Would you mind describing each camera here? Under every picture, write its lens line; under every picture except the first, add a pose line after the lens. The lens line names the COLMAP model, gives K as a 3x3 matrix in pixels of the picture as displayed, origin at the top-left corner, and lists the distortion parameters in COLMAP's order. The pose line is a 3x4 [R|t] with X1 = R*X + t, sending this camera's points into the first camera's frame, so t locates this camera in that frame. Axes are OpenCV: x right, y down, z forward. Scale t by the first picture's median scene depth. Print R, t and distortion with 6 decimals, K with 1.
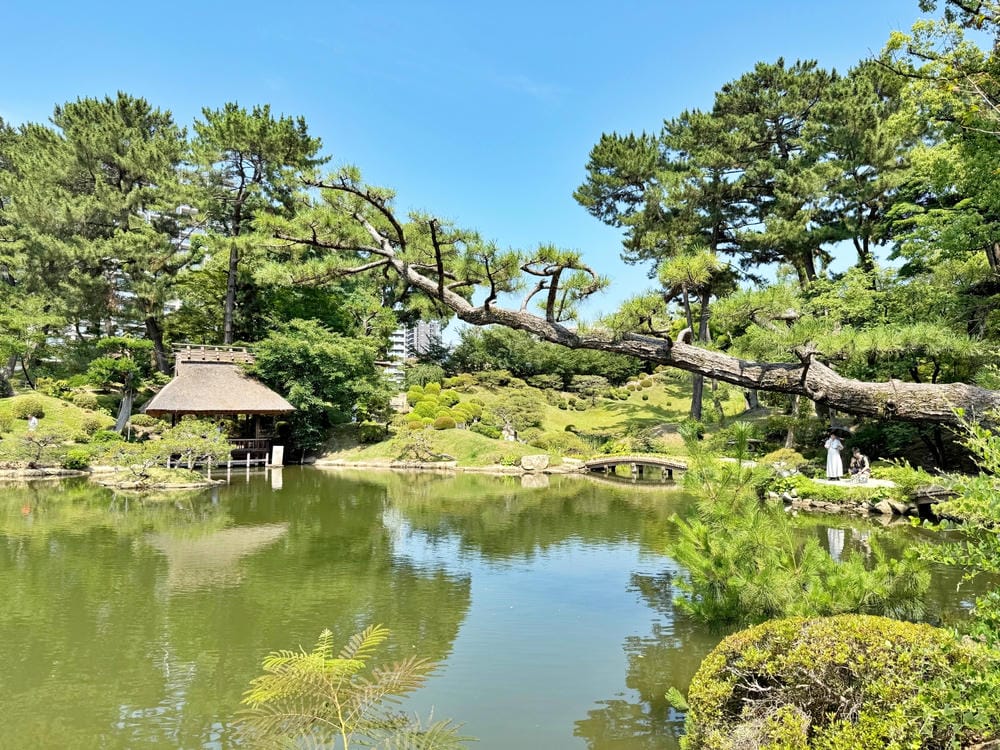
lens RADIAL K [[706.9, 0, 504.3], [0, 706.9, 384.0], [0, 0, 1]] dist [0.035559, -0.022585]
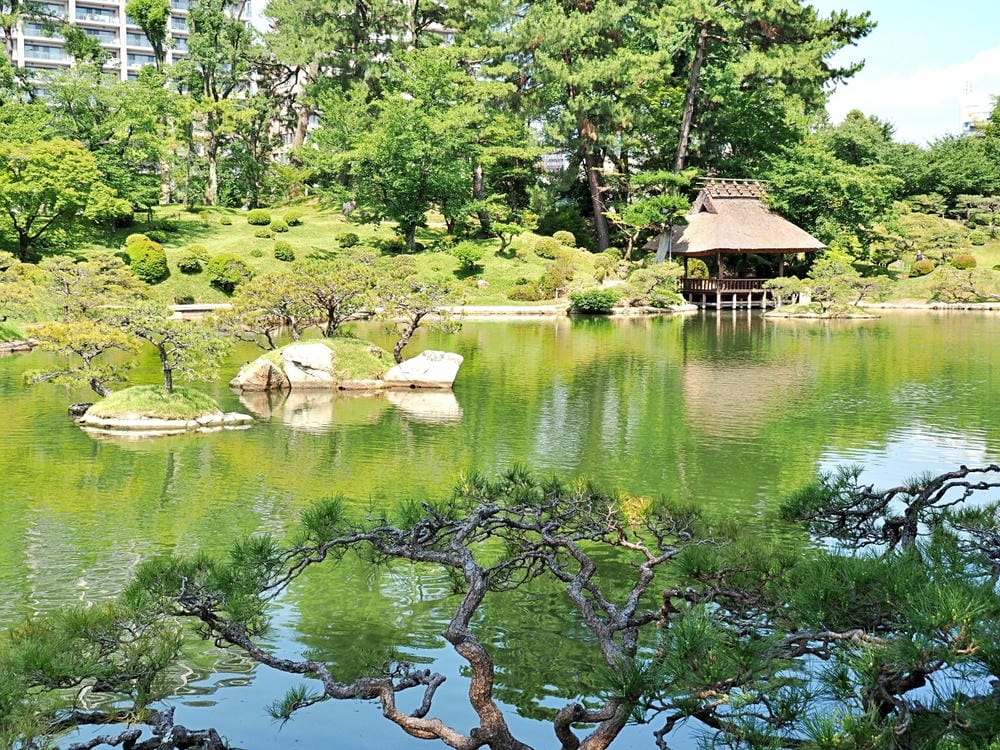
lens RADIAL K [[1278.6, 0, 501.8], [0, 1278.6, 366.1], [0, 0, 1]] dist [-0.022883, 0.000000]
pose [[0.997688, 0.001653, -0.067935, -0.590468], [0.007500, 0.990919, 0.134251, -0.037441], [0.067540, -0.134451, 0.988616, -0.701040]]
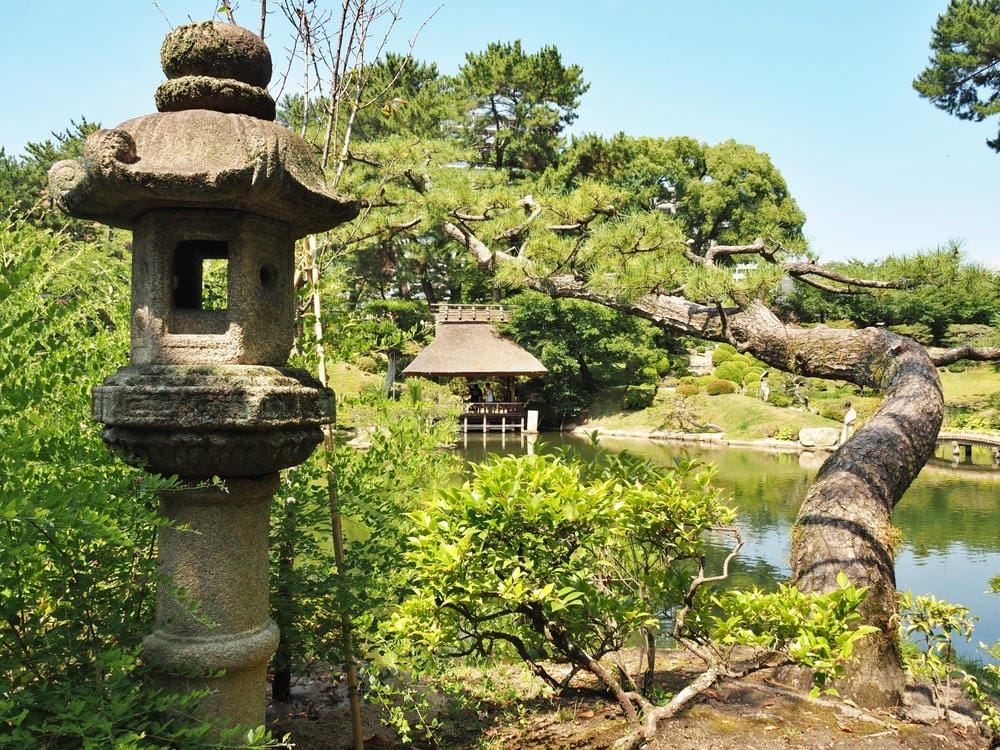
lens RADIAL K [[837.6, 0, 498.6], [0, 837.6, 371.7], [0, 0, 1]] dist [-0.023028, -0.001083]
pose [[0.899509, -0.003067, -0.436891, 0.115712], [0.018574, 0.999340, 0.031224, 0.001816], [0.436506, -0.036201, 0.898972, 0.005950]]
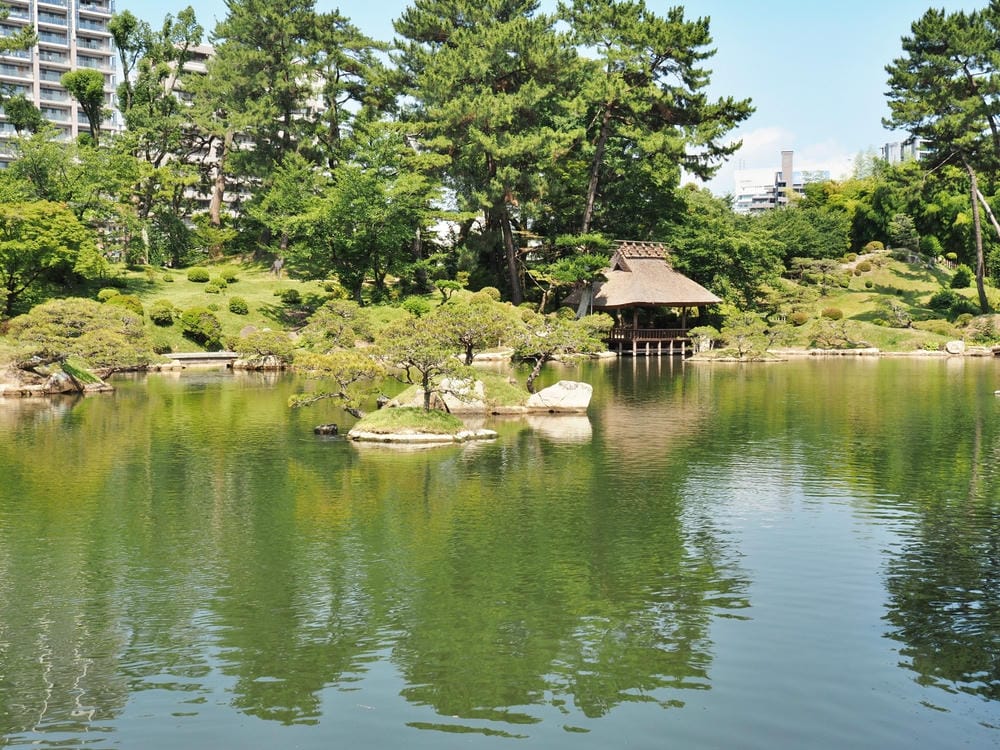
lens RADIAL K [[1188.0, 0, 497.2], [0, 1188.0, 382.9], [0, 0, 1]] dist [-0.052080, 0.000000]
pose [[0.997628, -0.010069, 0.068093, -0.738491], [0.002725, 0.994244, 0.107101, -0.033964], [-0.068780, -0.106661, 0.991914, -0.756177]]
